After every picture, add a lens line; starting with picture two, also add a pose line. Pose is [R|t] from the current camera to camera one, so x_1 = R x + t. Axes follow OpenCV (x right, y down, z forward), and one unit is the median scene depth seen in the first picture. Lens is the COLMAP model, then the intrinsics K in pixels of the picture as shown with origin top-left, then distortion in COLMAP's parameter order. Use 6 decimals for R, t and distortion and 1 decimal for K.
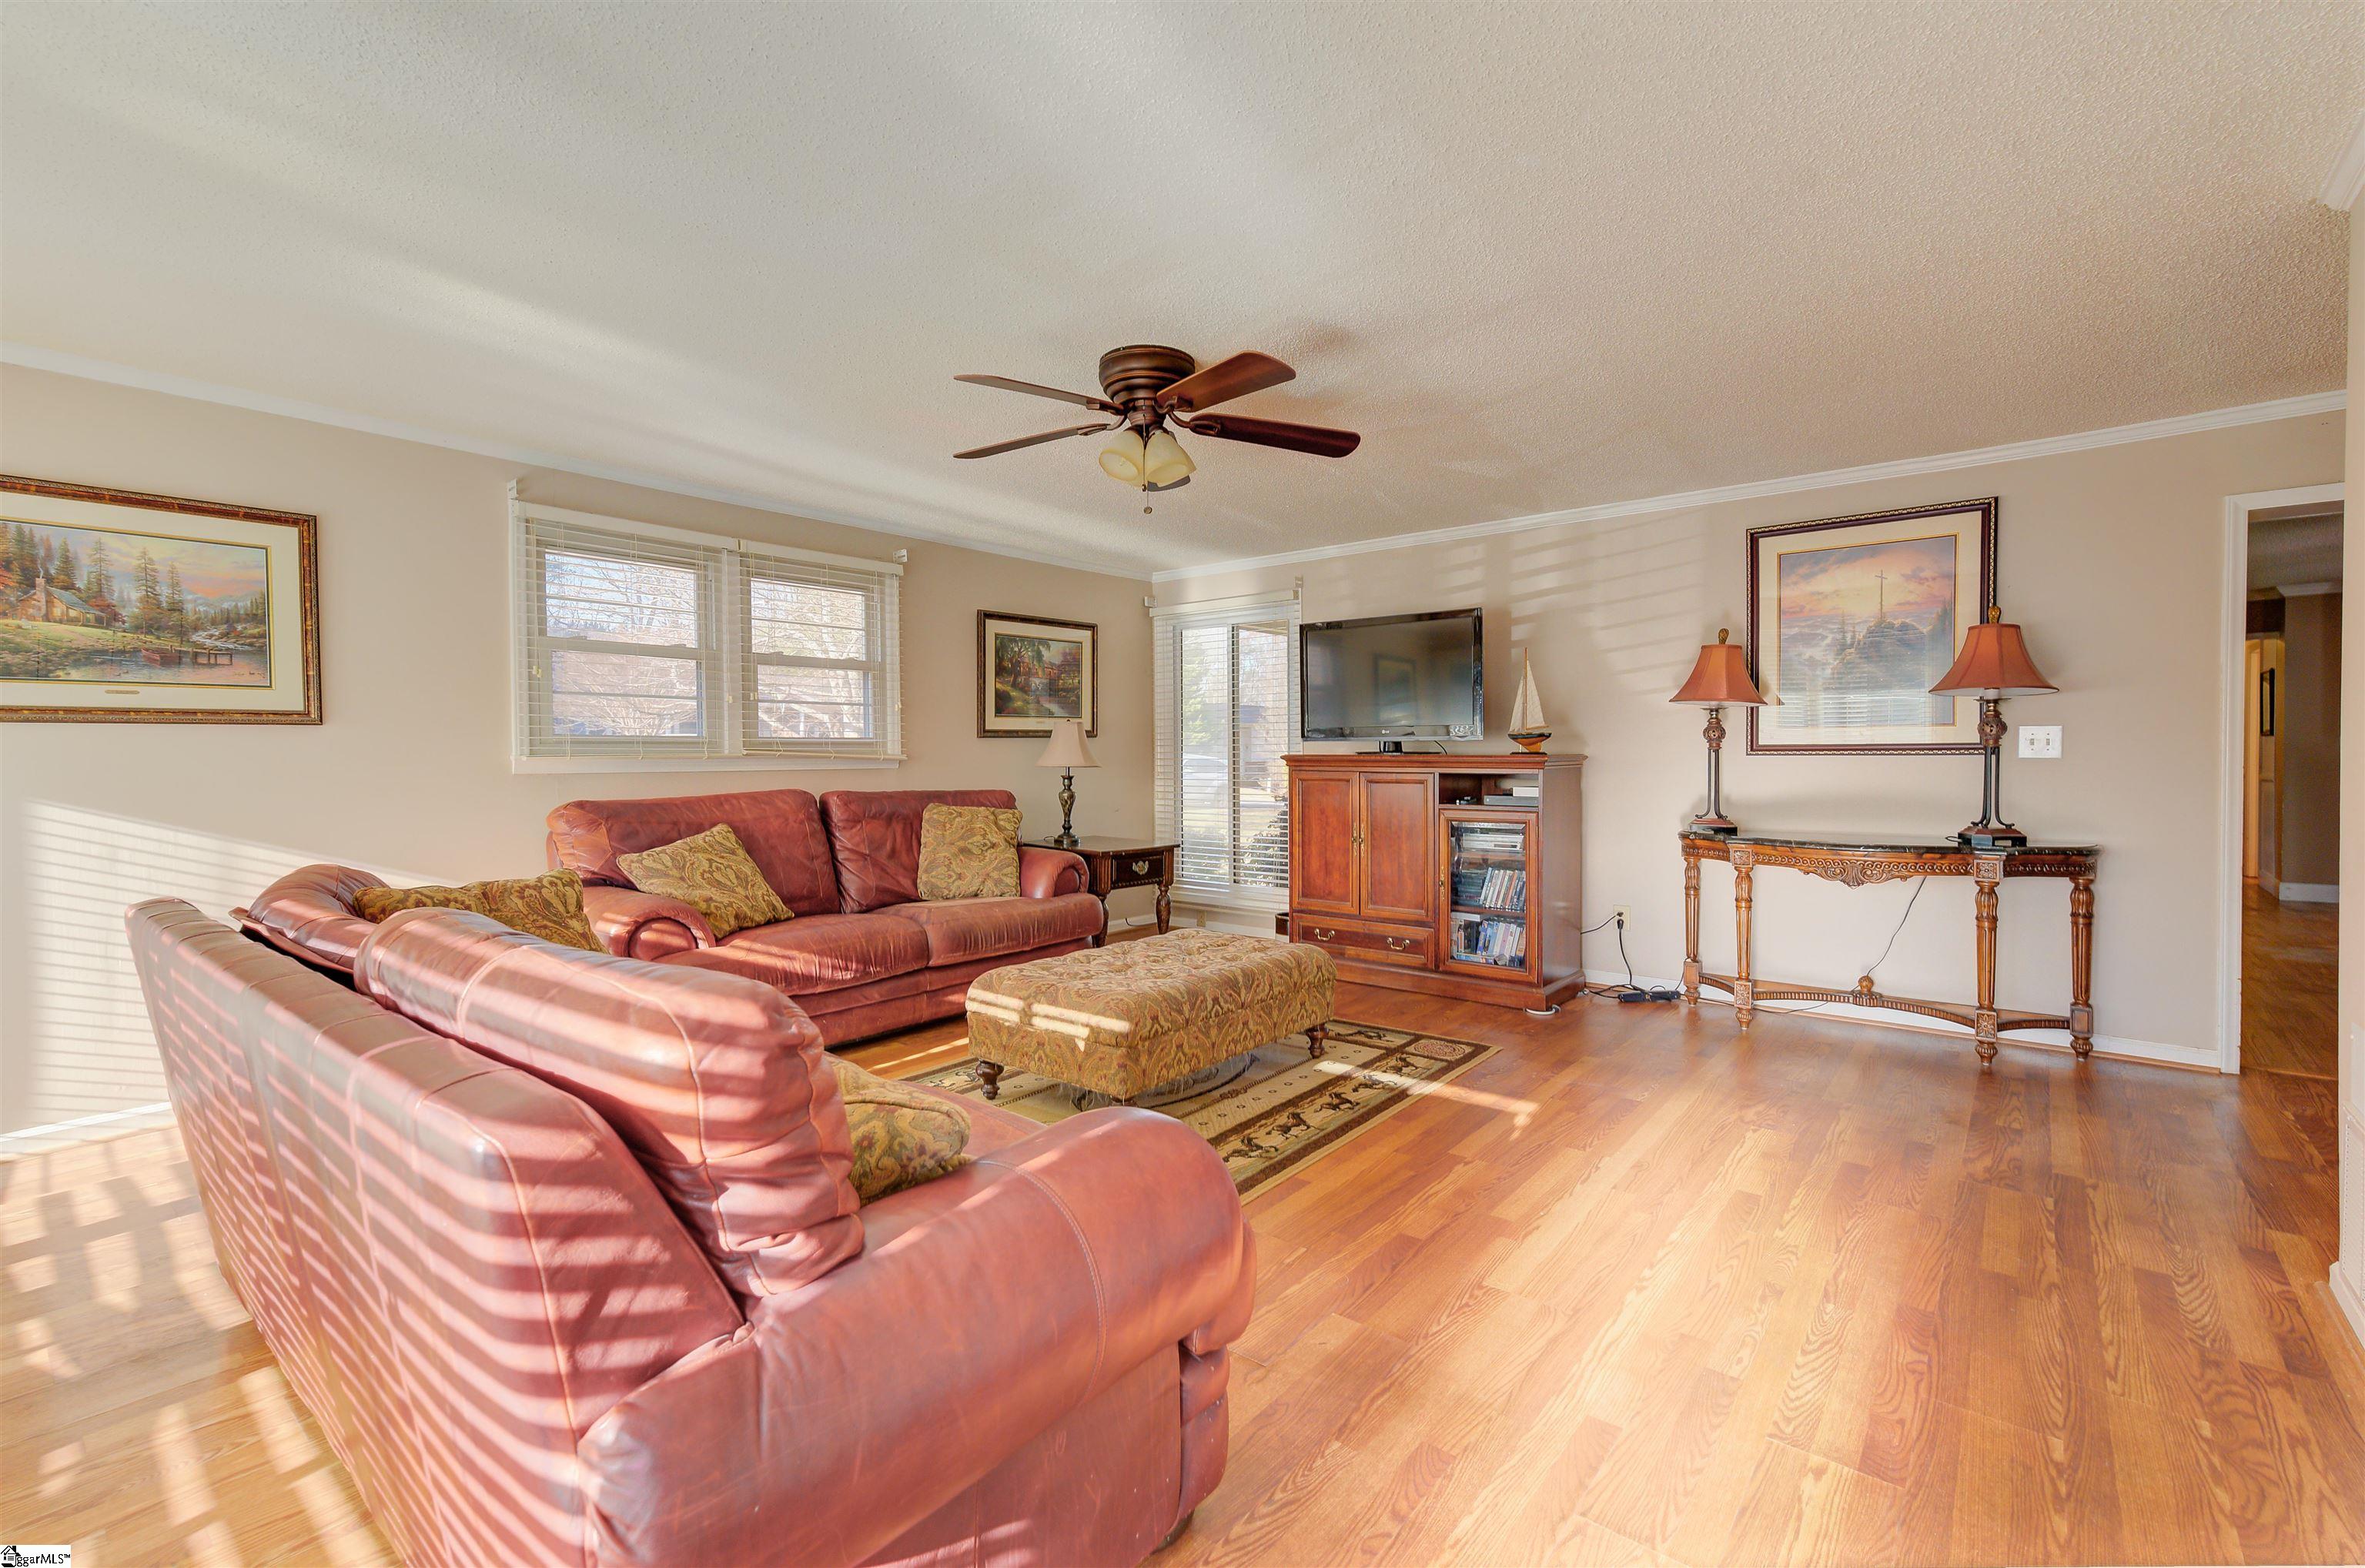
lens RADIAL K [[1022.4, 0, 1172.8], [0, 1022.4, 775.5], [0, 0, 1]] dist [0.003507, 0.003097]
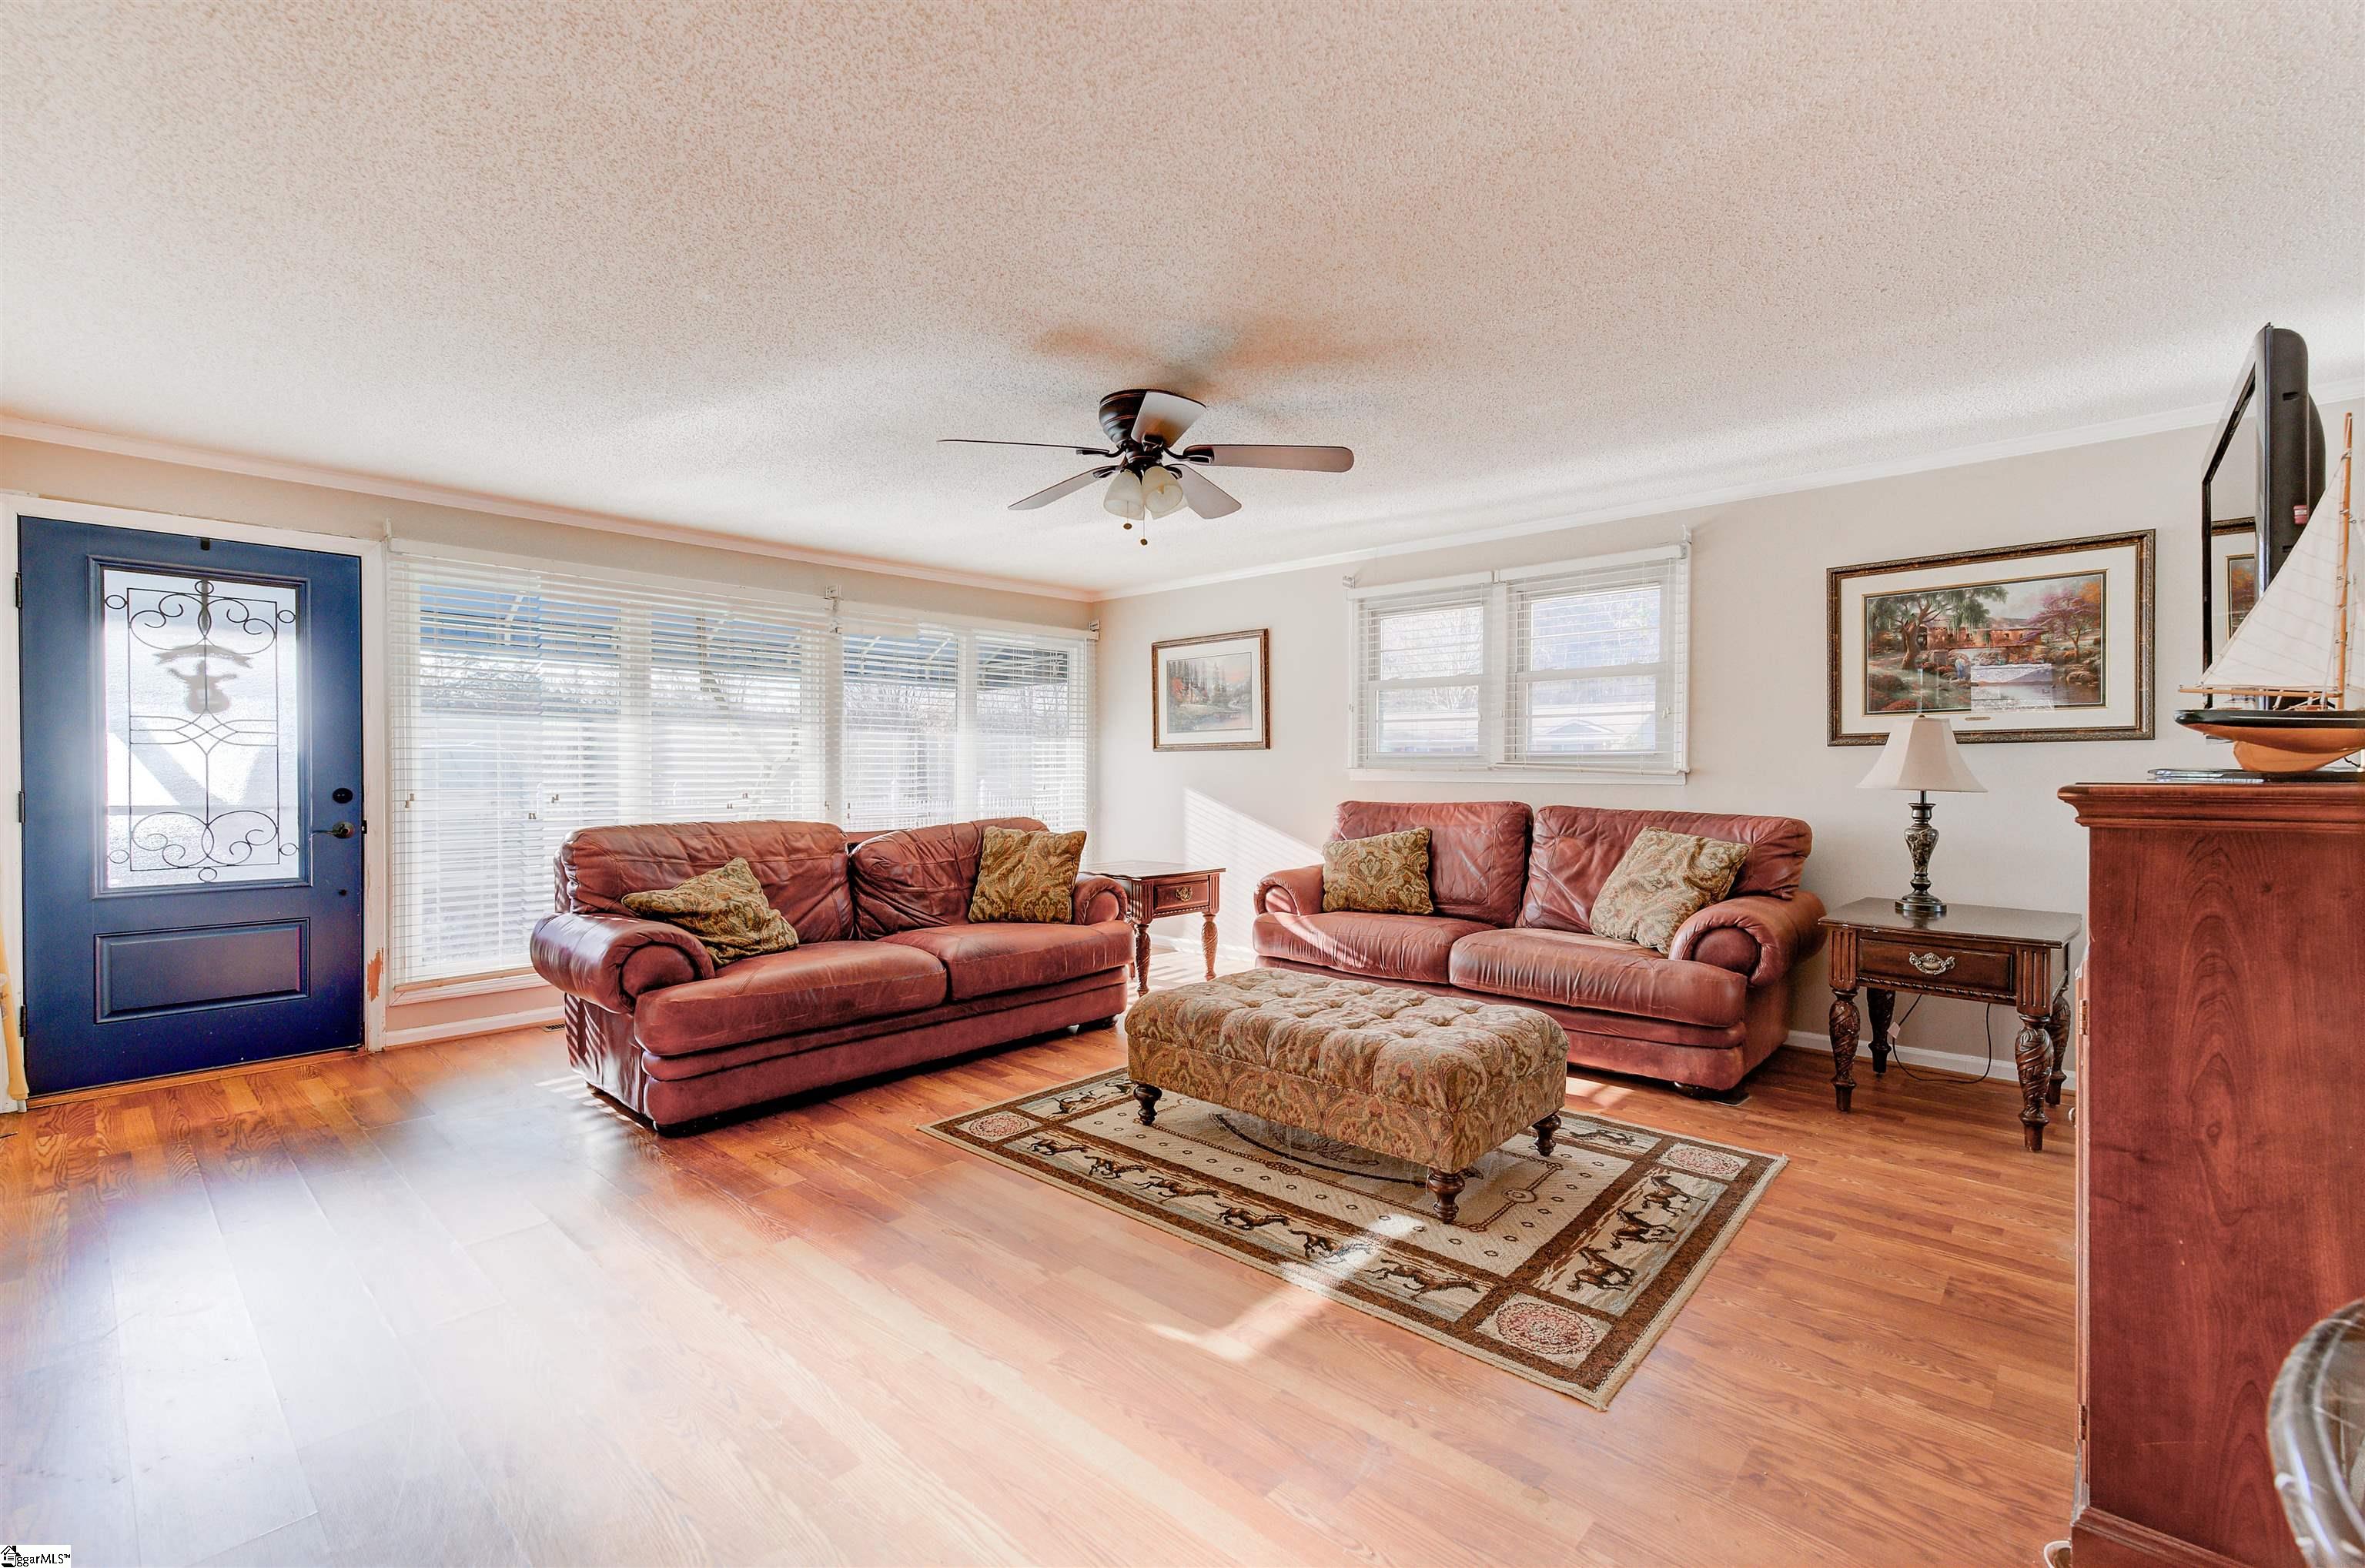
lens RADIAL K [[1022.4, 0, 1170.9], [0, 1022.4, 773.8], [0, 0, 1]] dist [0.003507, 0.003097]
pose [[-0.049074, 0.008070, -0.998763, 0.870941], [-0.026106, 0.999615, 0.009360, -0.019278], [0.998454, 0.026533, -0.048845, 0.905798]]
